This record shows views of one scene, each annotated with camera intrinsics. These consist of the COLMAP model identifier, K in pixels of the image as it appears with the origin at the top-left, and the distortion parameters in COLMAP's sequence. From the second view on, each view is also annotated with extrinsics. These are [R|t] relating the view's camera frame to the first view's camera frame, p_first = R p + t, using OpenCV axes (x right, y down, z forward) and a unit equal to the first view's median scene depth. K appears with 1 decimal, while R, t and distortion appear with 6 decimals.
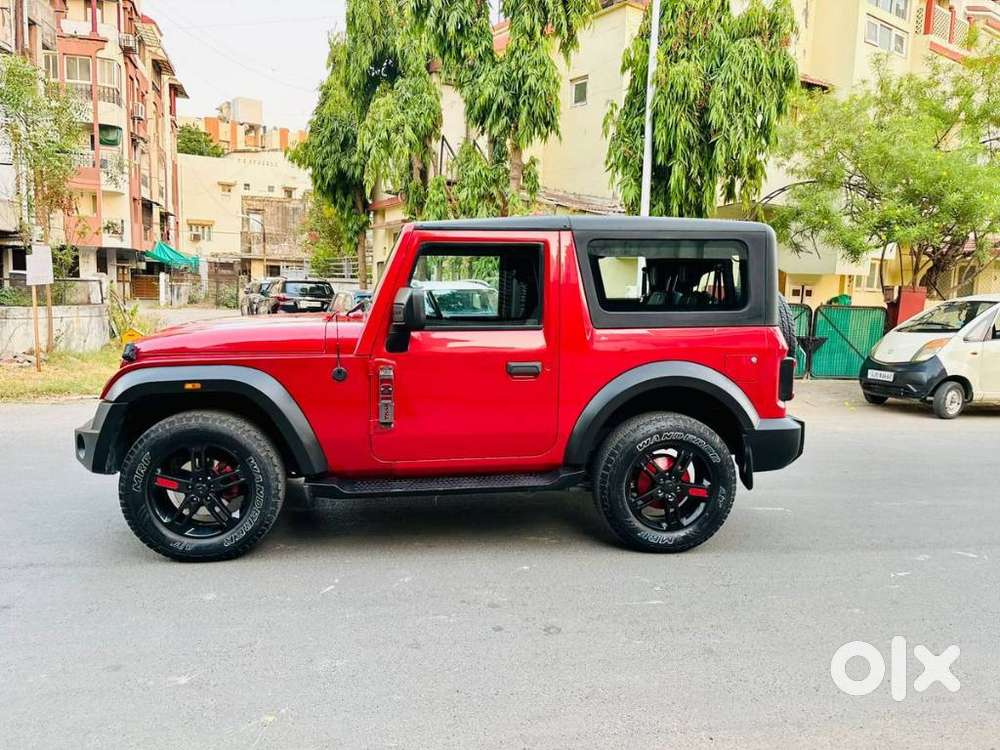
lens RADIAL K [[752.9, 0, 494.9], [0, 752.9, 372.6], [0, 0, 1]] dist [0.052870, -0.053693]
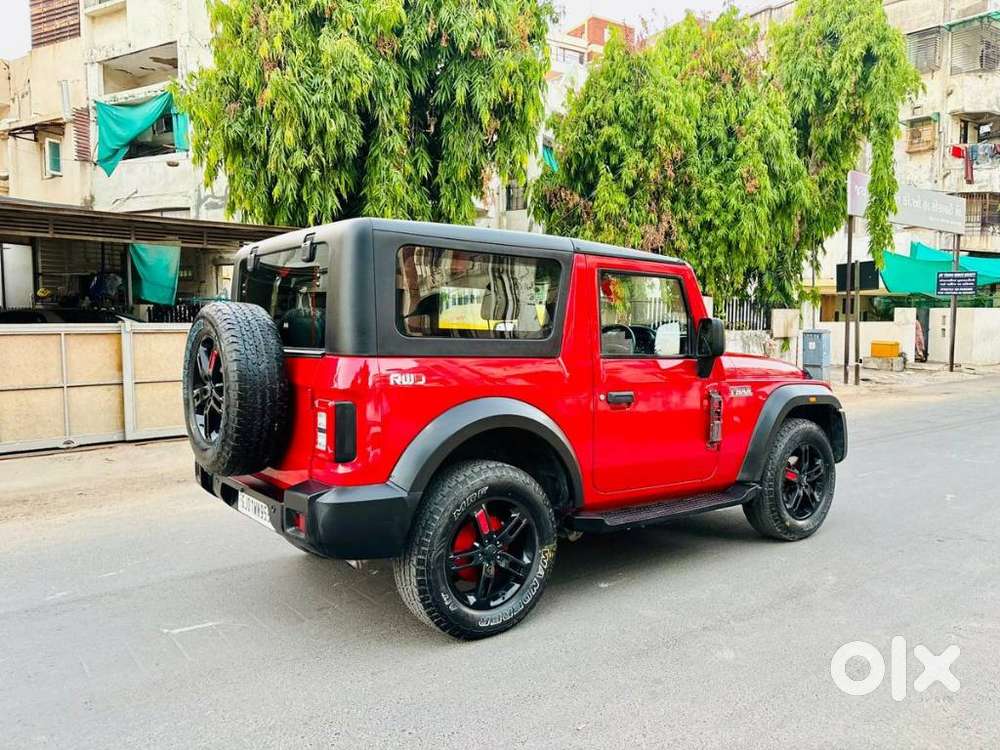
lens RADIAL K [[752.9, 0, 508.8], [0, 752.9, 368.3], [0, 0, 1]] dist [0.052870, -0.053693]
pose [[-0.868352, 0.000752, -0.495947, 0.233477], [-0.080139, 0.986645, 0.141811, -0.088073], [0.489430, 0.162886, -0.856695, 0.865834]]
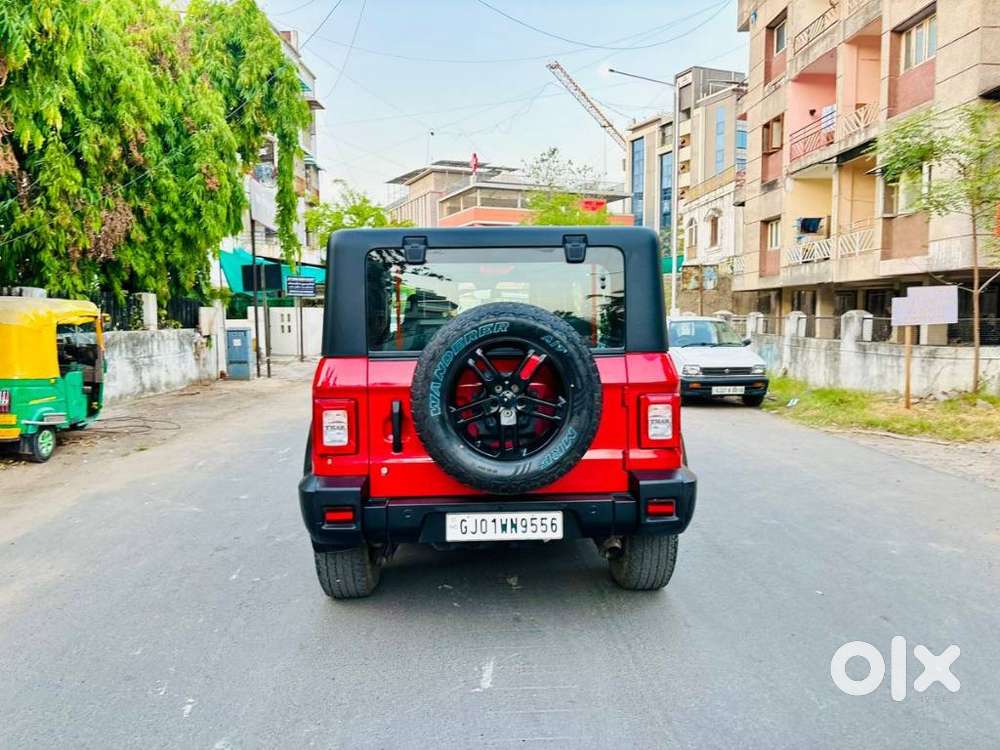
lens RADIAL K [[752.9, 0, 495.4], [0, 752.9, 374.5], [0, 0, 1]] dist [0.052870, -0.053693]
pose [[-0.098636, 0.046072, -0.994057, 0.482556], [-0.106484, 0.992704, 0.056575, -0.045872], [0.989410, 0.111432, -0.093010, 0.530294]]
